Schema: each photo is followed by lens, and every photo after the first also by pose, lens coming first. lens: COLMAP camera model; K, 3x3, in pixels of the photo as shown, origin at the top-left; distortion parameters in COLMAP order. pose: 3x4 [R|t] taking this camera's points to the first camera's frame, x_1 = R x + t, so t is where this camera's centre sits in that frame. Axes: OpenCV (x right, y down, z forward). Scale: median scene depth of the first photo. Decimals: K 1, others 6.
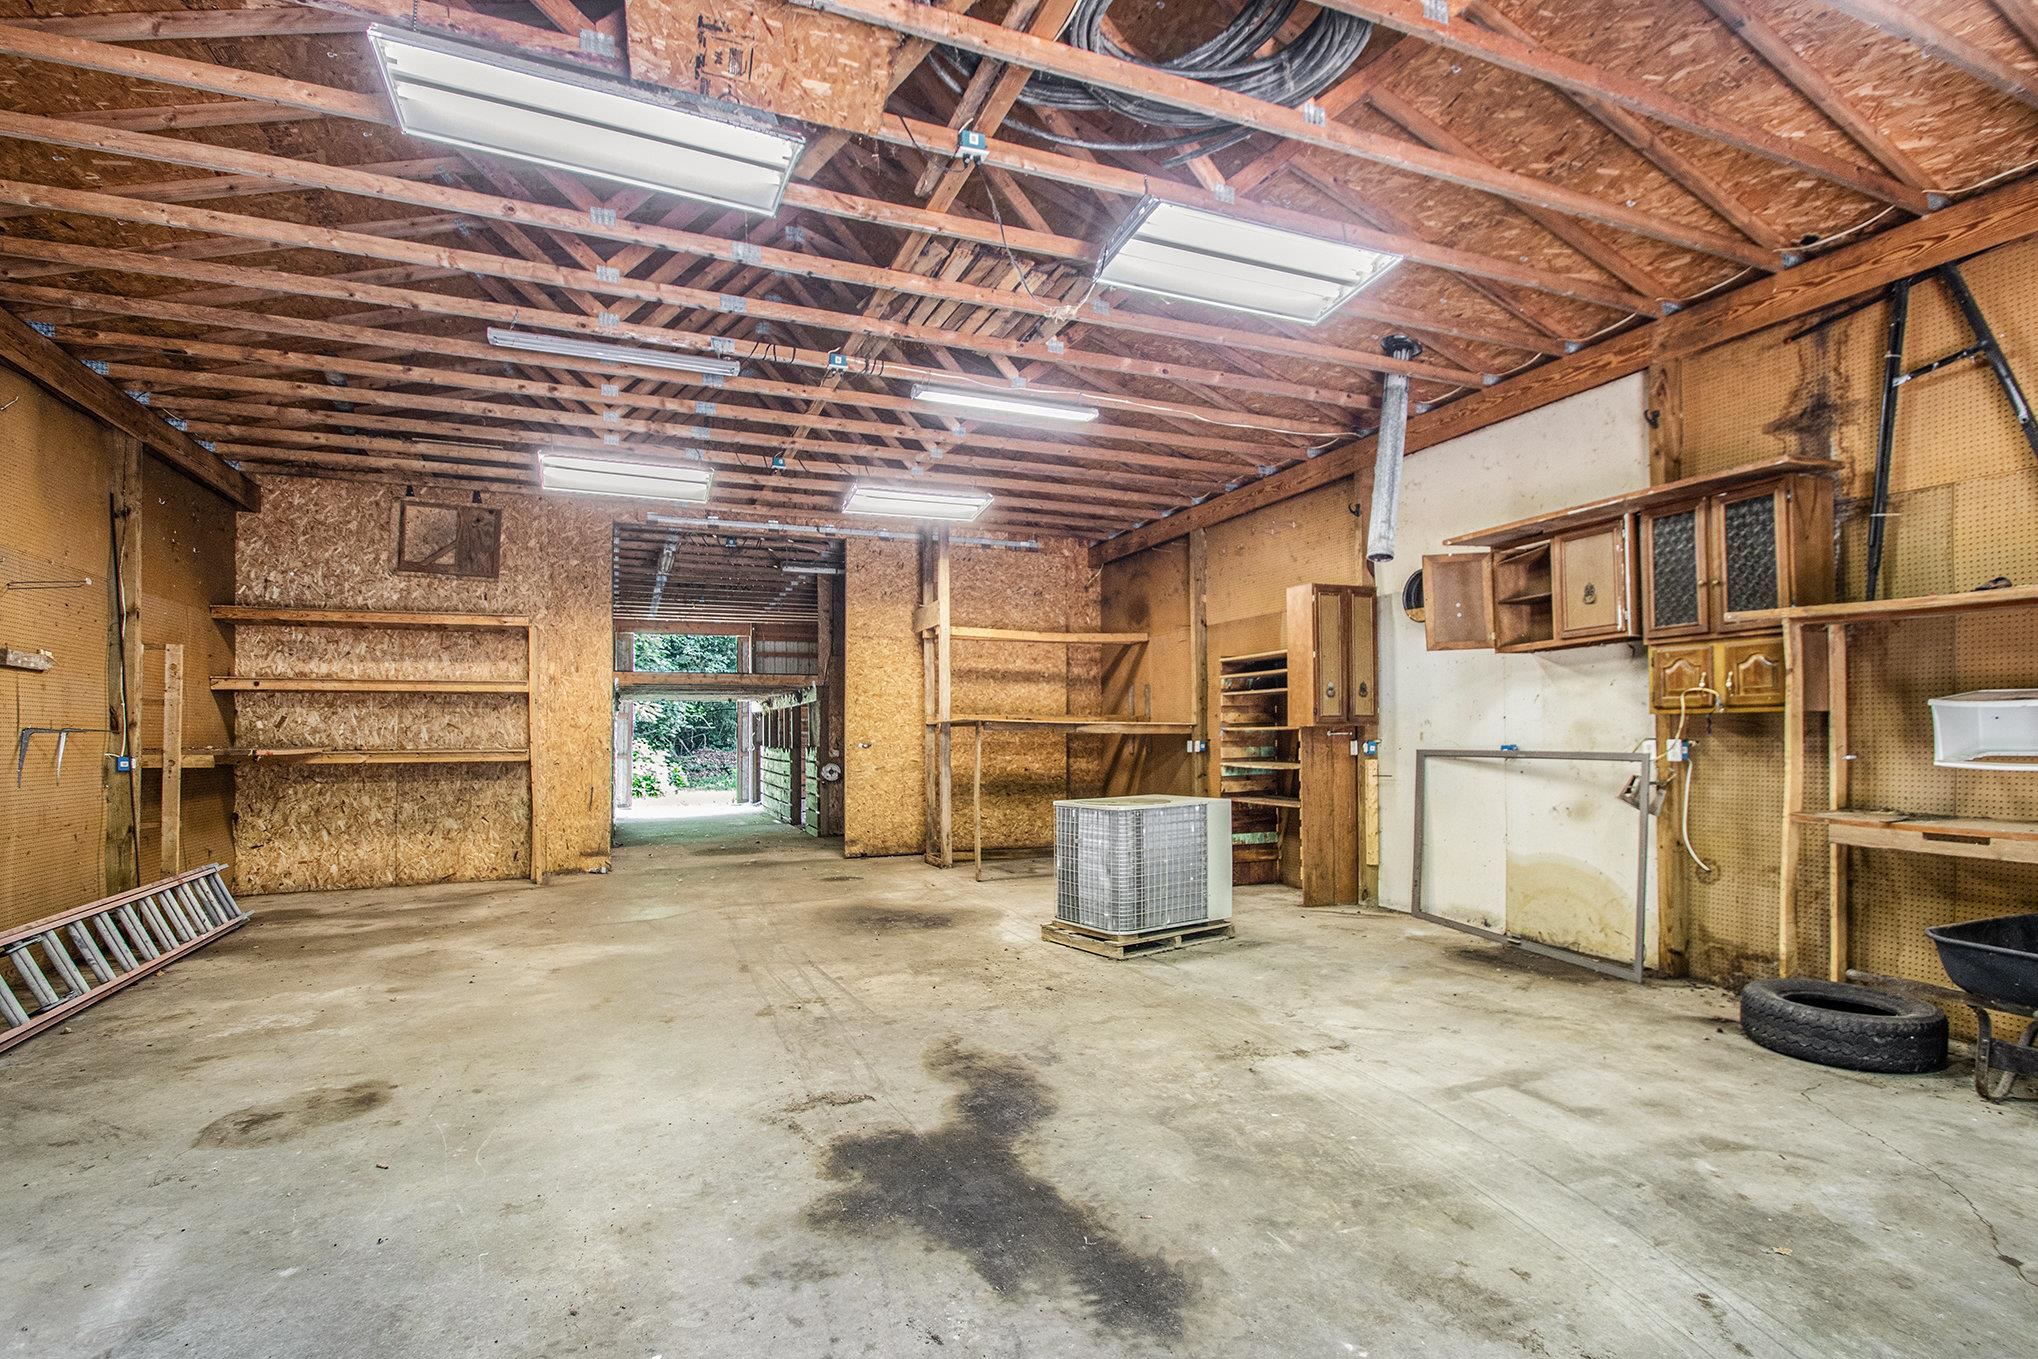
lens RADIAL K [[1053.2, 0, 1026.6], [0, 1053.2, 683.9], [0, 0, 1]] dist [0.173954, -0.115999]
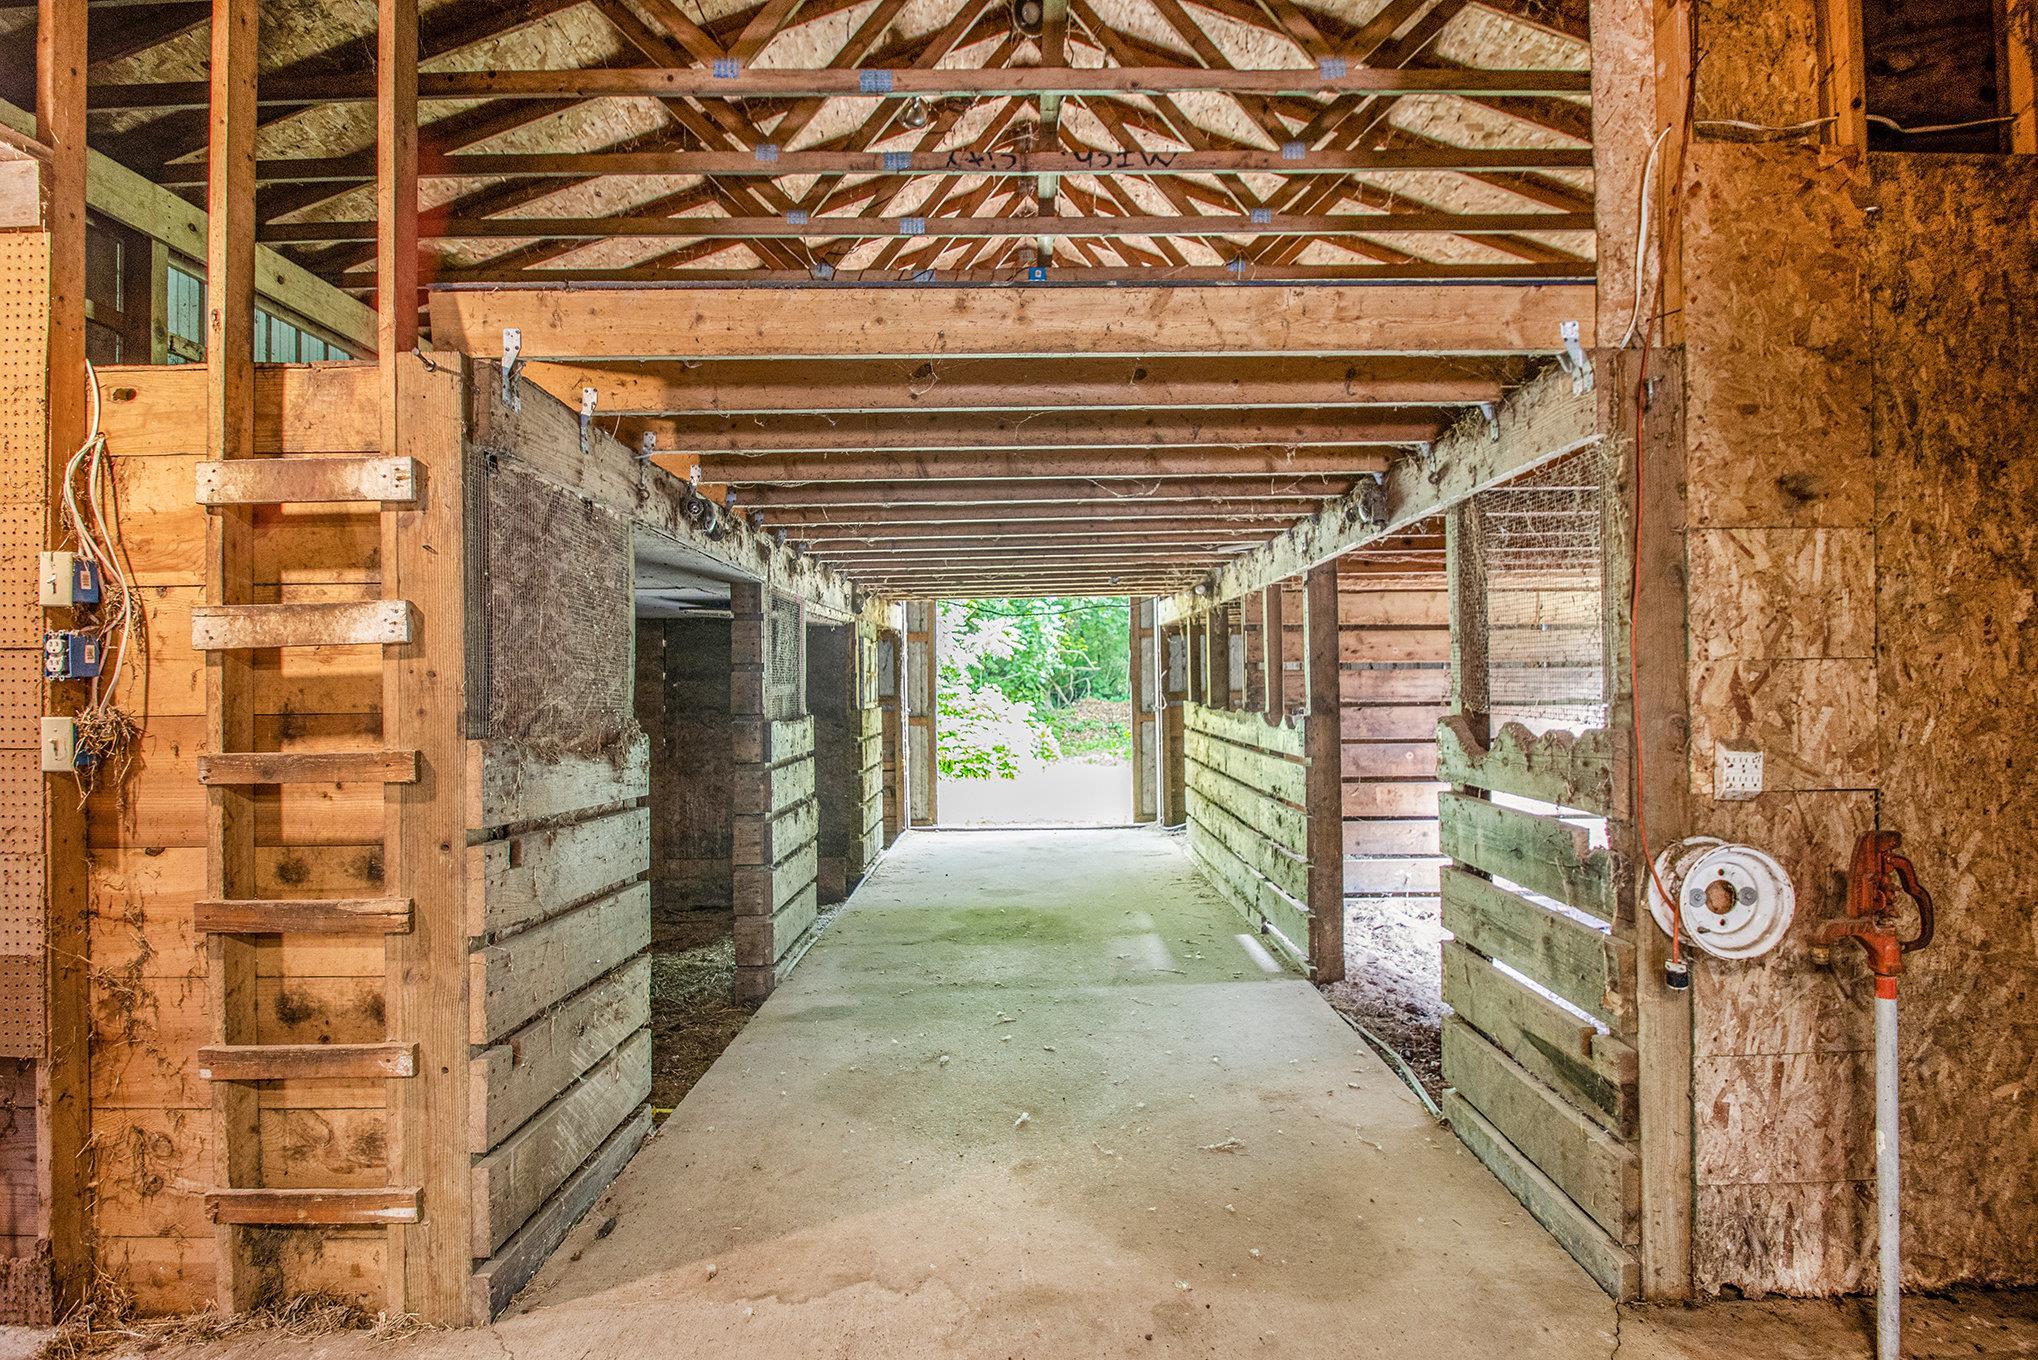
lens RADIAL K [[1053.2, 0, 1026.6], [0, 1053.2, 684.4], [0, 0, 1]] dist [0.173954, -0.115999]
pose [[0.933813, -0.014661, -0.357460, -0.112199], [0.033511, 0.998352, 0.046595, 0.021457], [0.356188, -0.055490, 0.932765, 0.417852]]
